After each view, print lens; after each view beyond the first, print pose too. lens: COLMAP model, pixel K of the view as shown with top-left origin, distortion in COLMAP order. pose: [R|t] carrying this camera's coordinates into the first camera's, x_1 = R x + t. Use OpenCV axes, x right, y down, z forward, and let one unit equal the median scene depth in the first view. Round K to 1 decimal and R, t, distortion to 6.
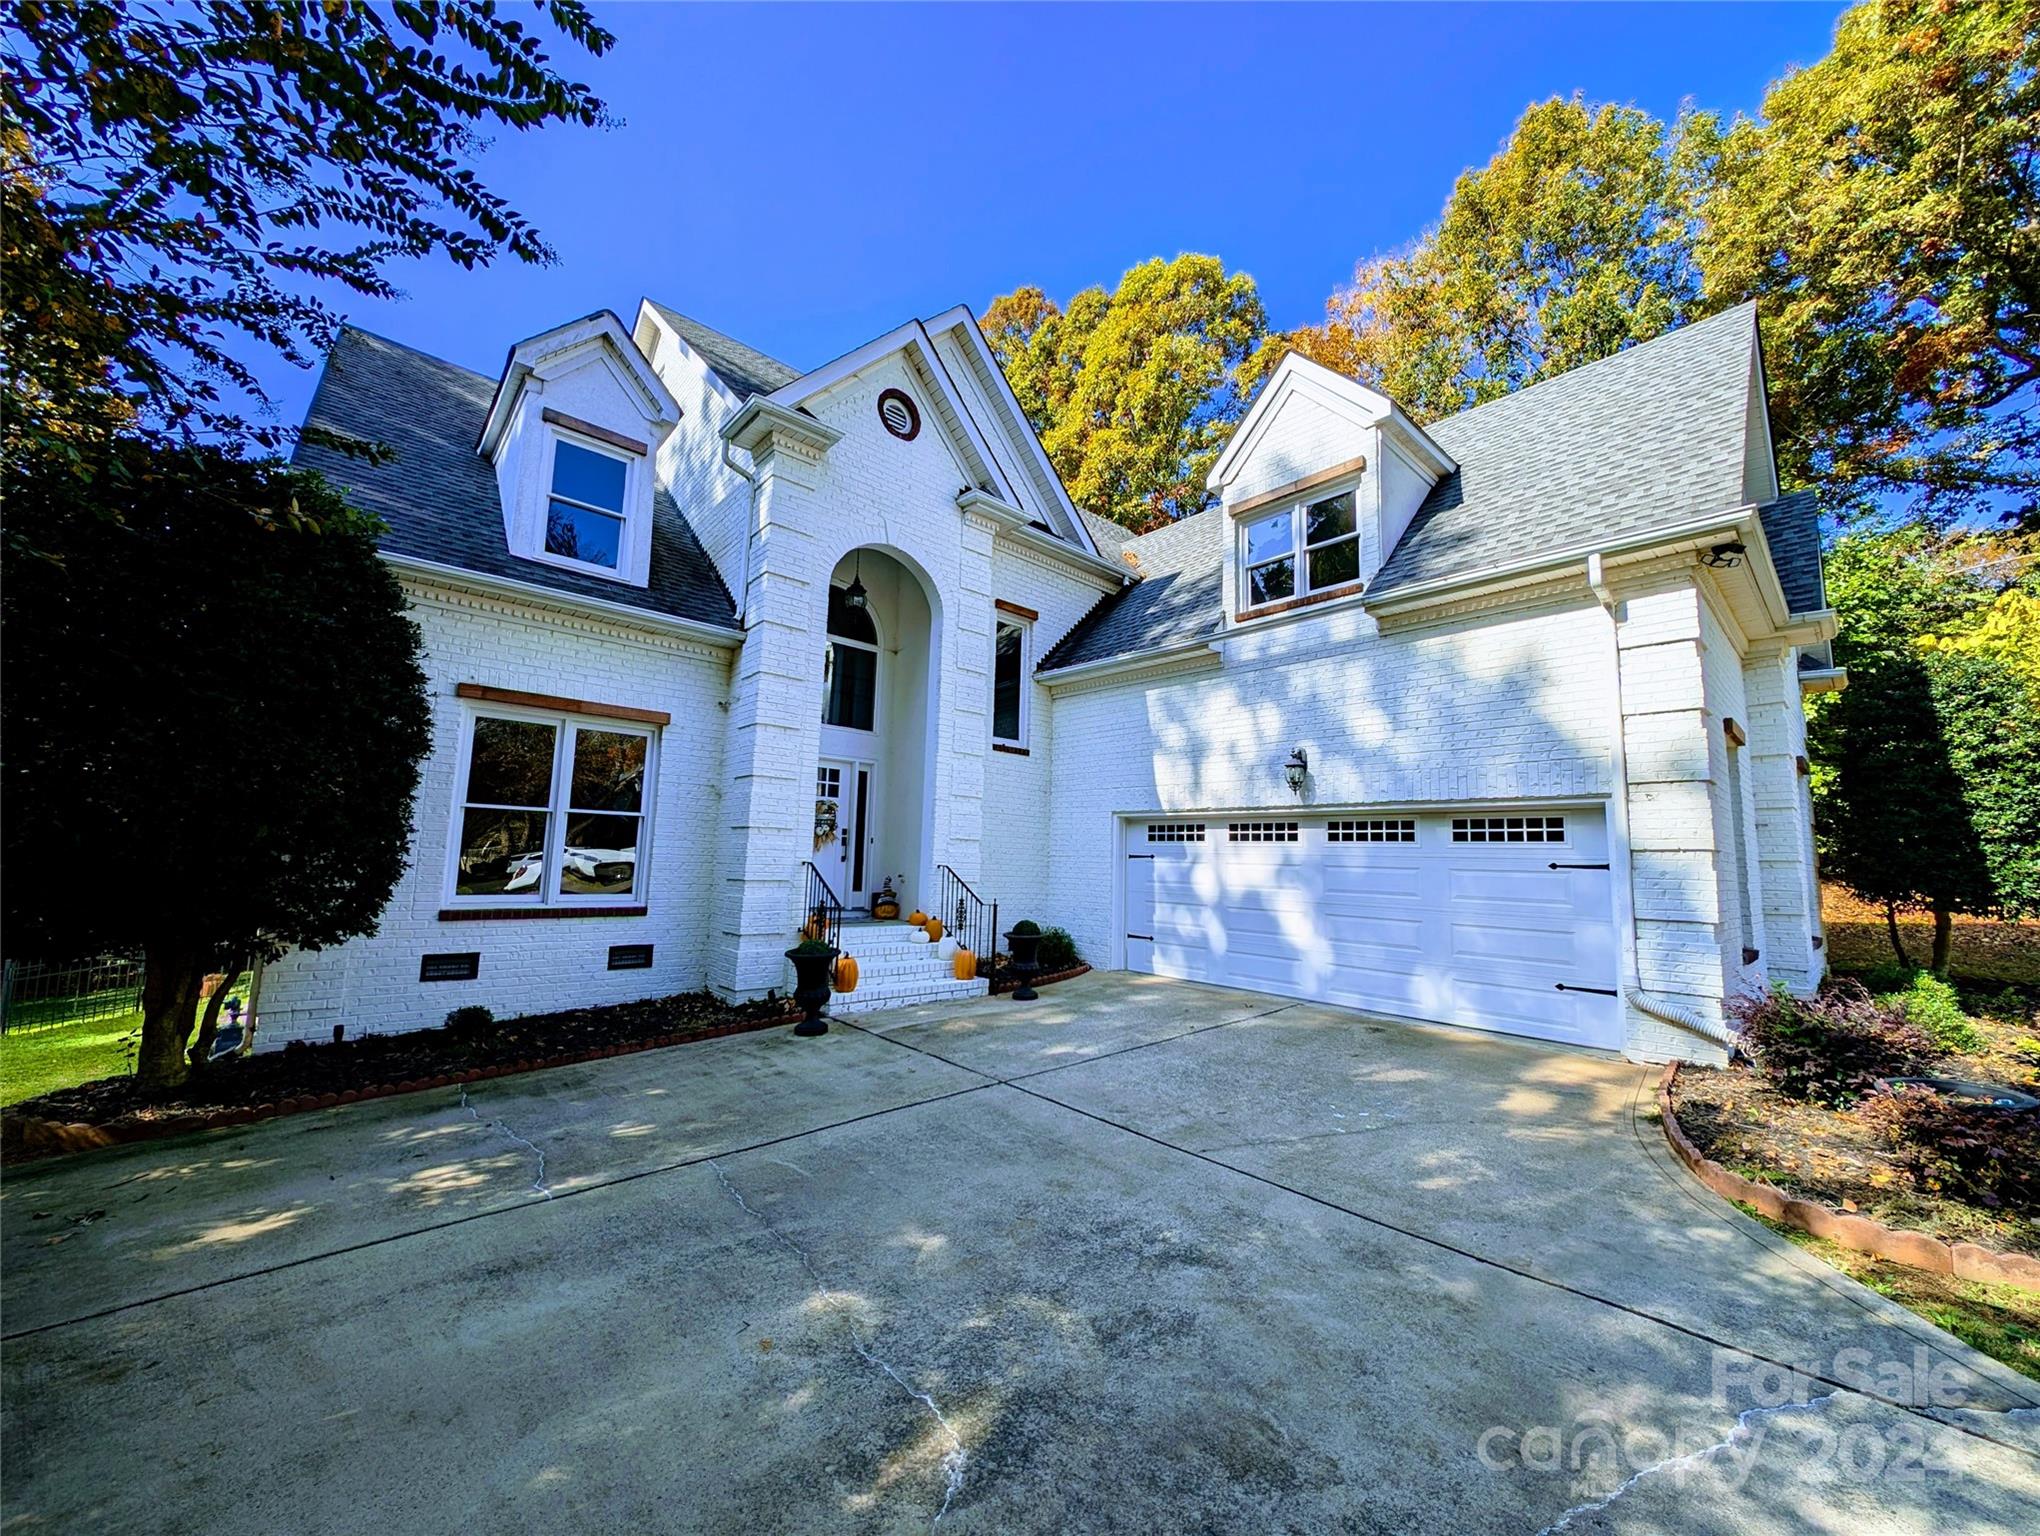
lens RADIAL K [[743.3, 0, 1019.7], [0, 743.3, 776.2], [0, 0, 1]] dist [0.013367, -0.005953]
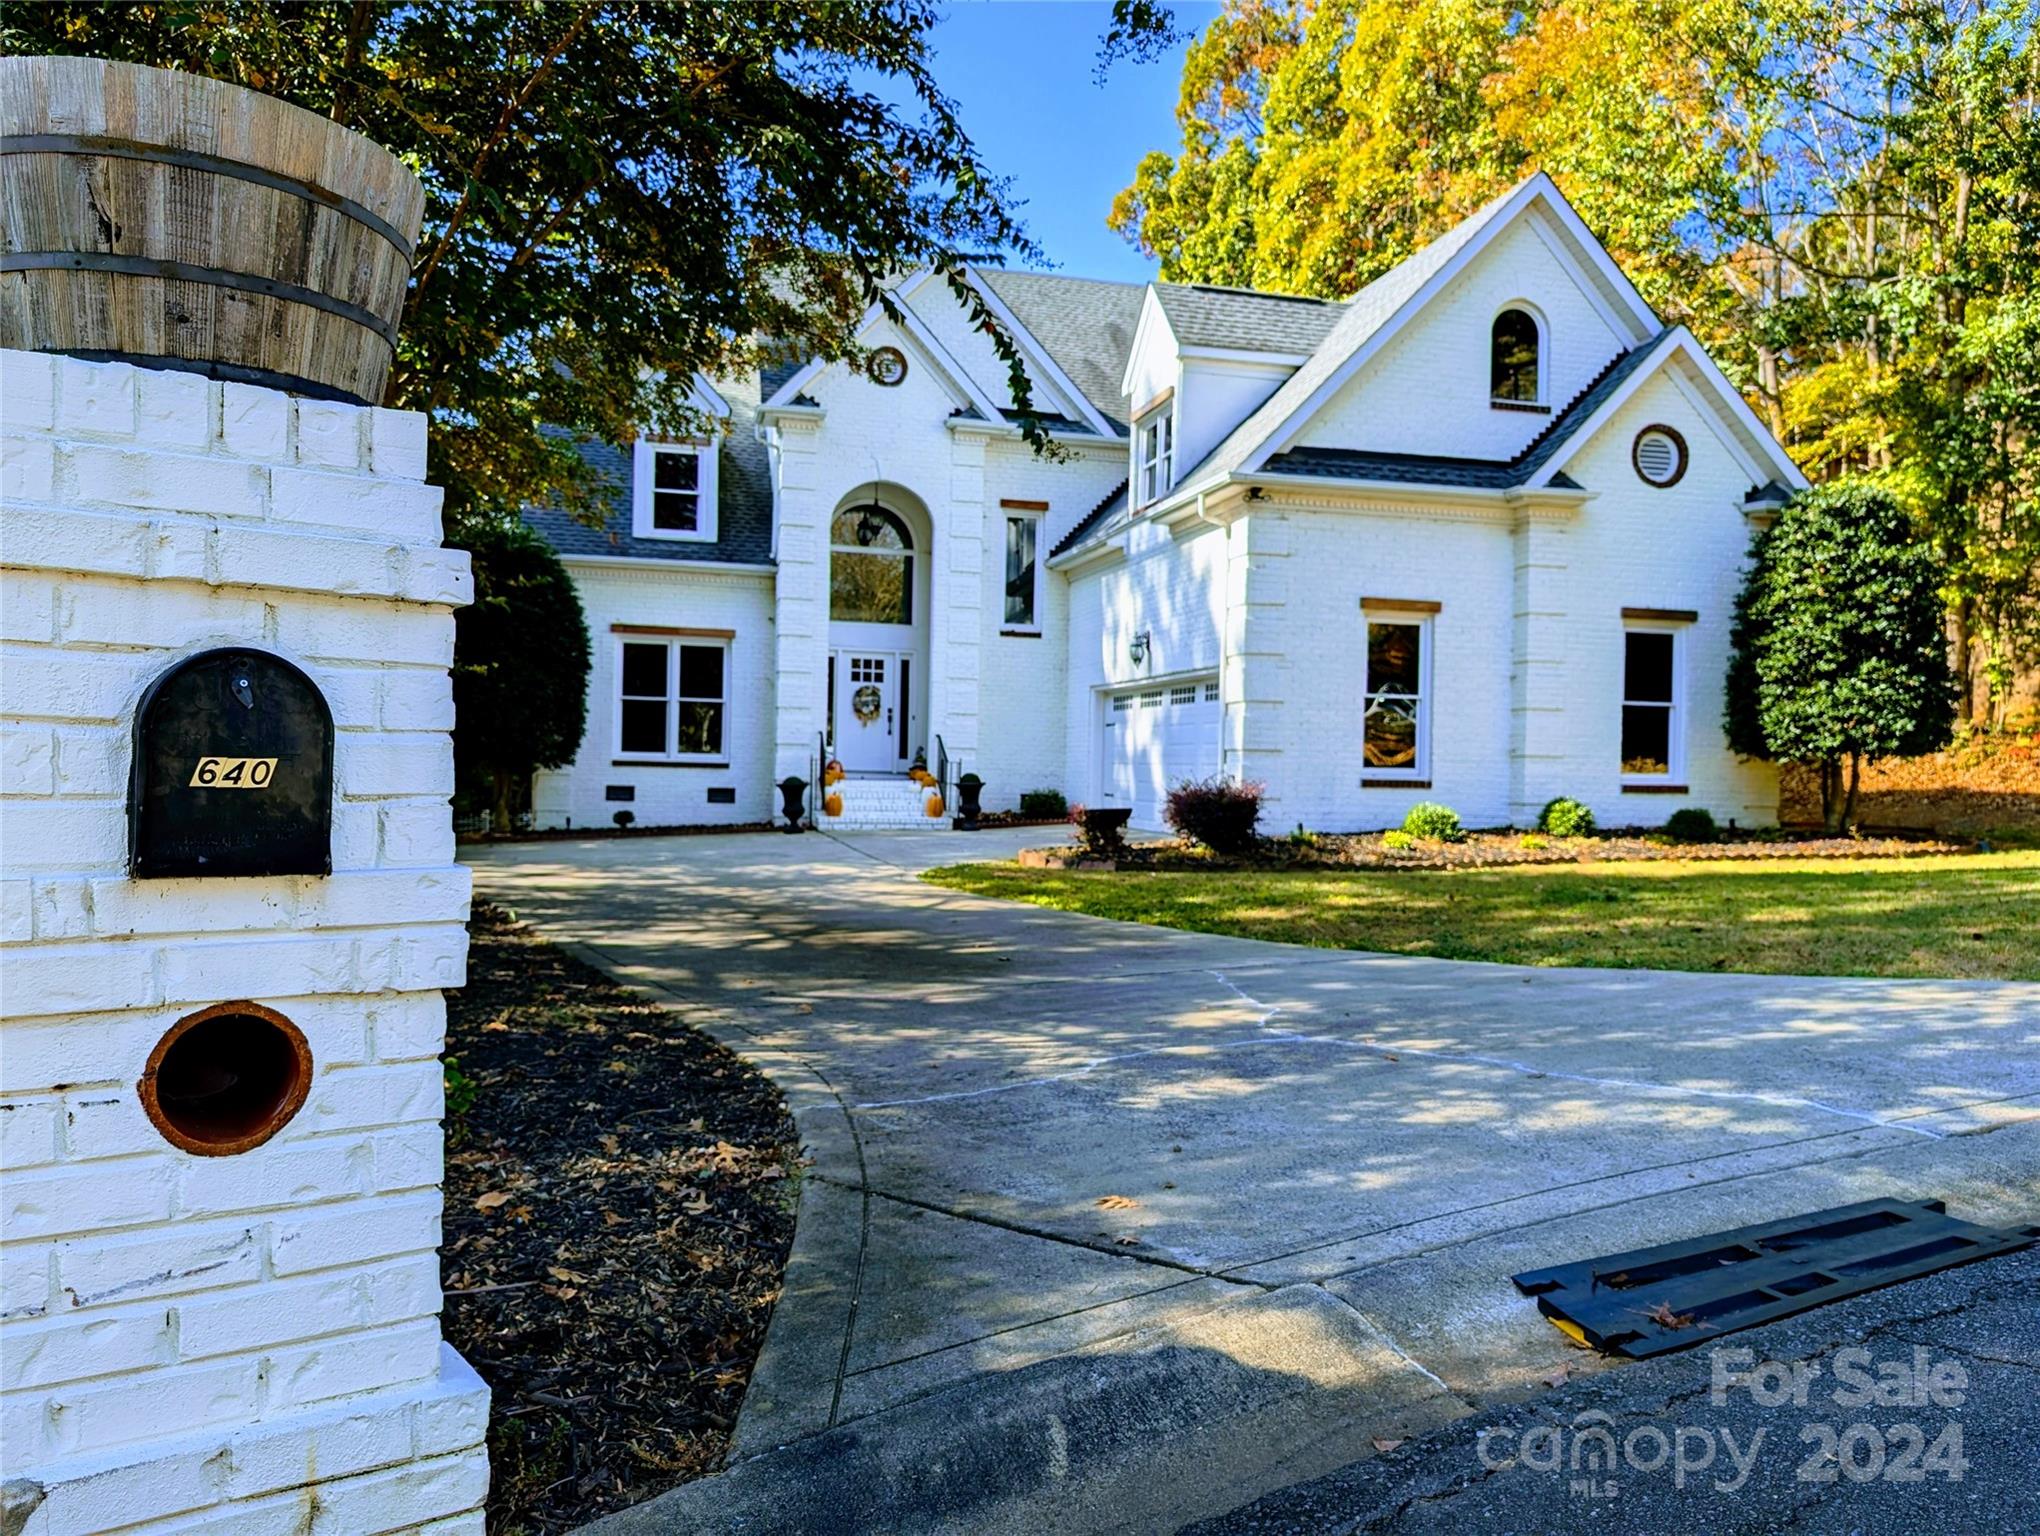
lens RADIAL K [[1440.8, 0, 1020.0], [0, 1440.8, 768.0], [0, 0, 1]] dist [0.057950, -0.002753]
pose [[0.882468, -0.009569, -0.470276, 1.322247], [0.055343, 0.994961, 0.083606, -0.021300], [0.467106, -0.099806, 0.878550, -1.214724]]
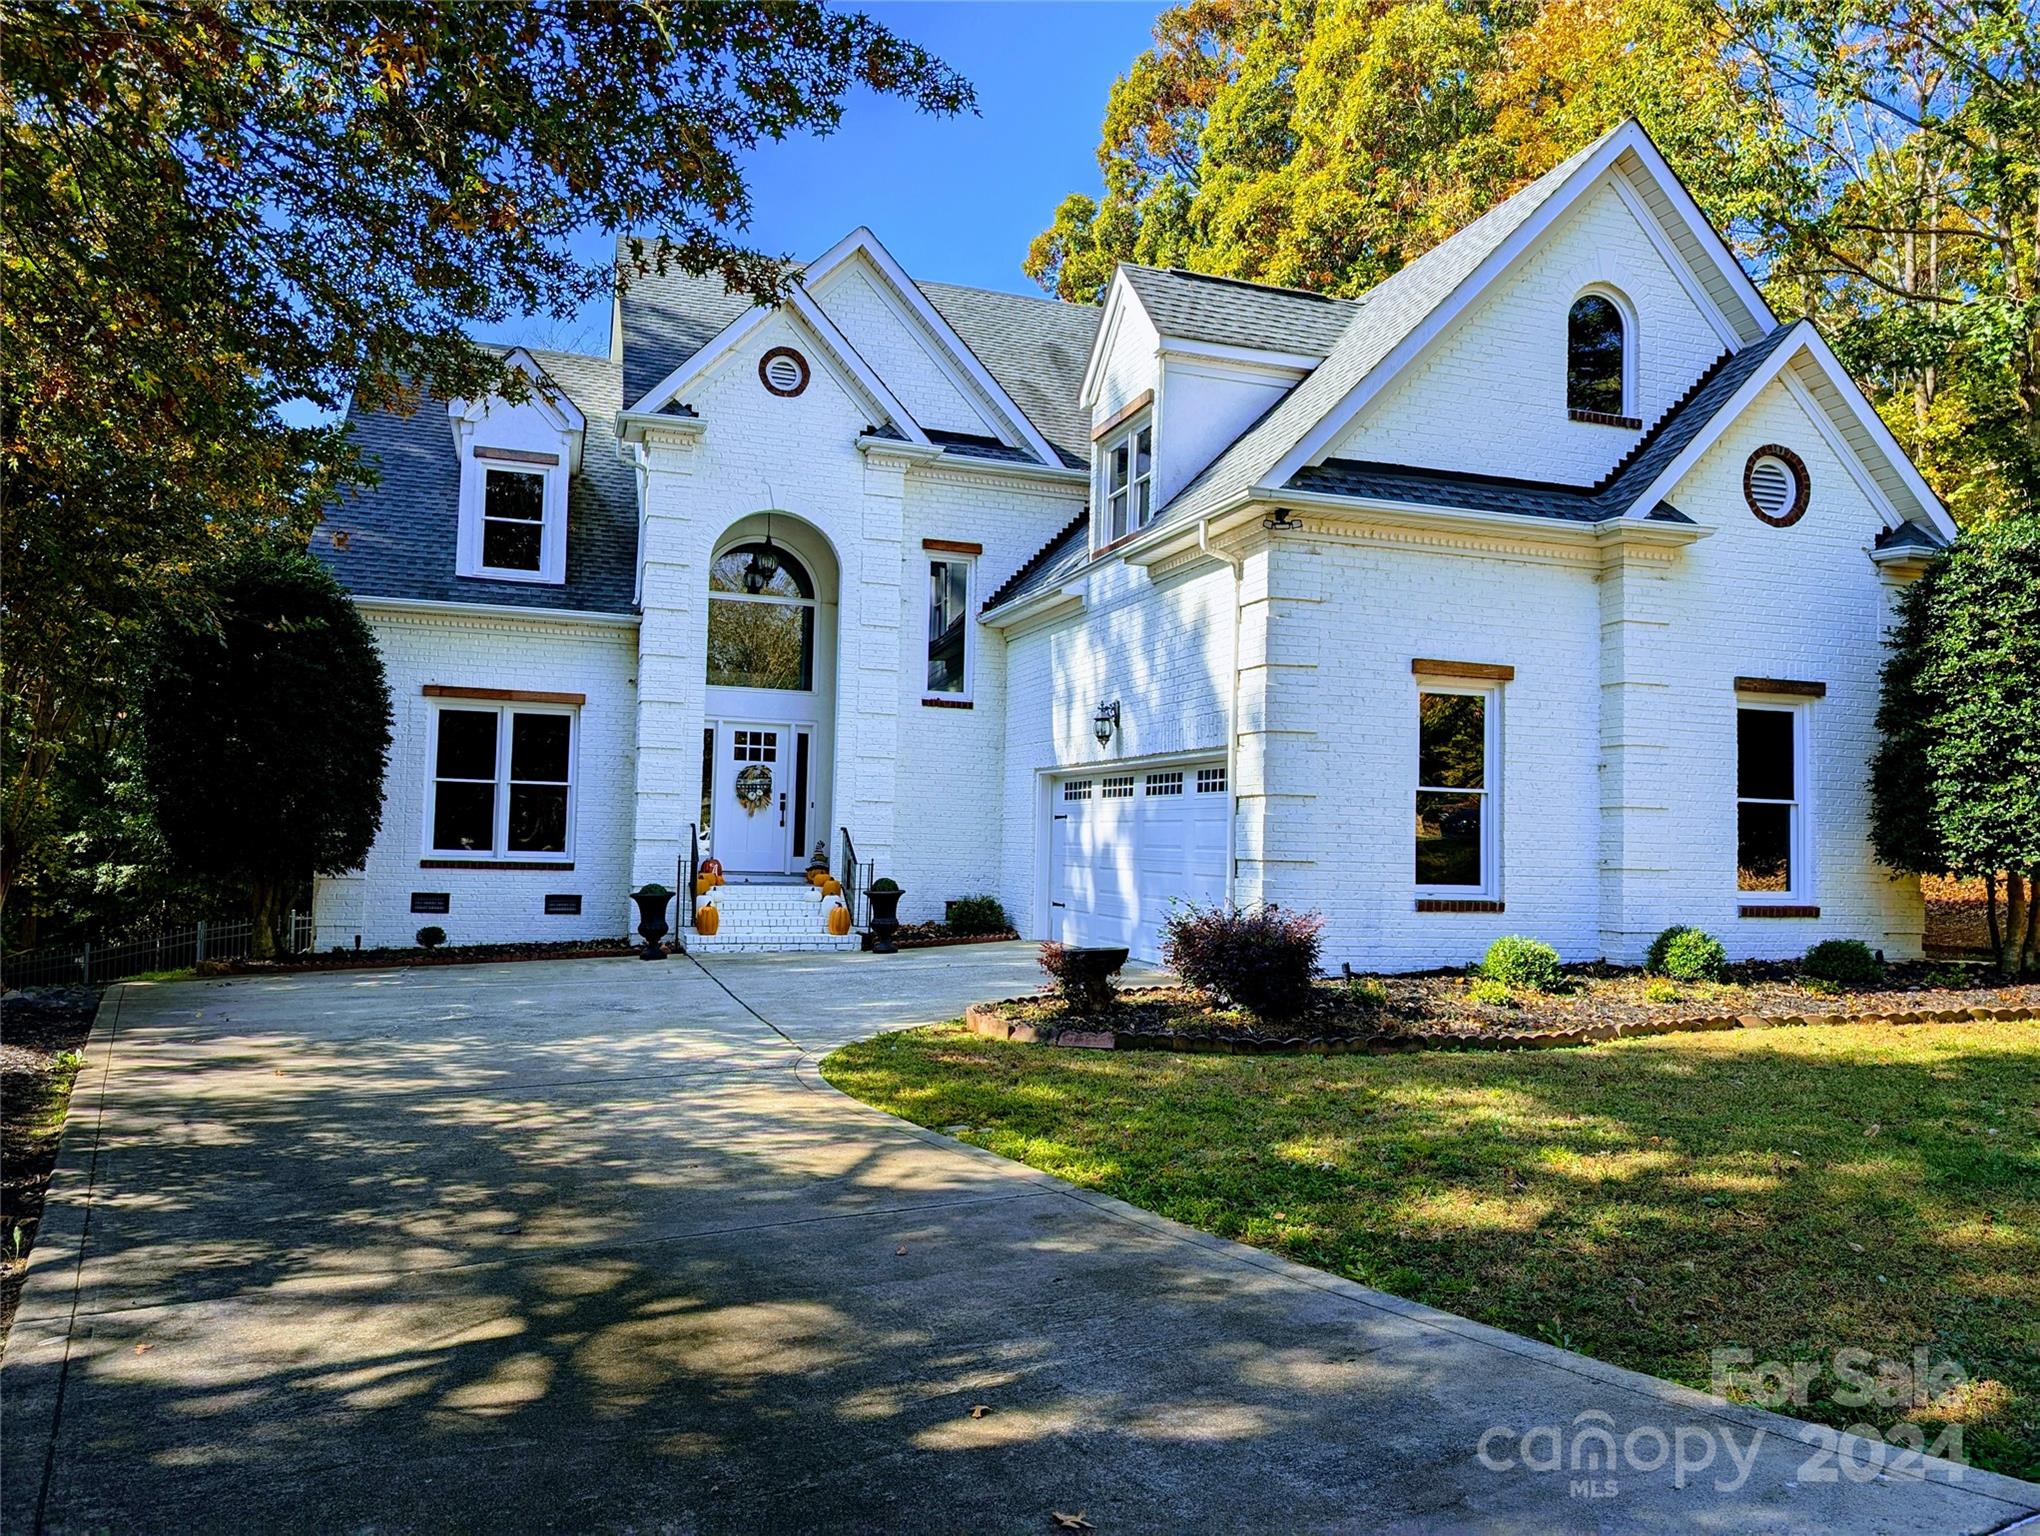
lens RADIAL K [[1440.8, 0, 1020.0], [0, 1440.8, 768.0], [0, 0, 1]] dist [0.057950, -0.002753]
pose [[0.914367, -0.026715, -0.404005, 1.026510], [0.045466, 0.998285, 0.036887, -0.023256], [0.402326, -0.052097, 0.914013, -0.758760]]
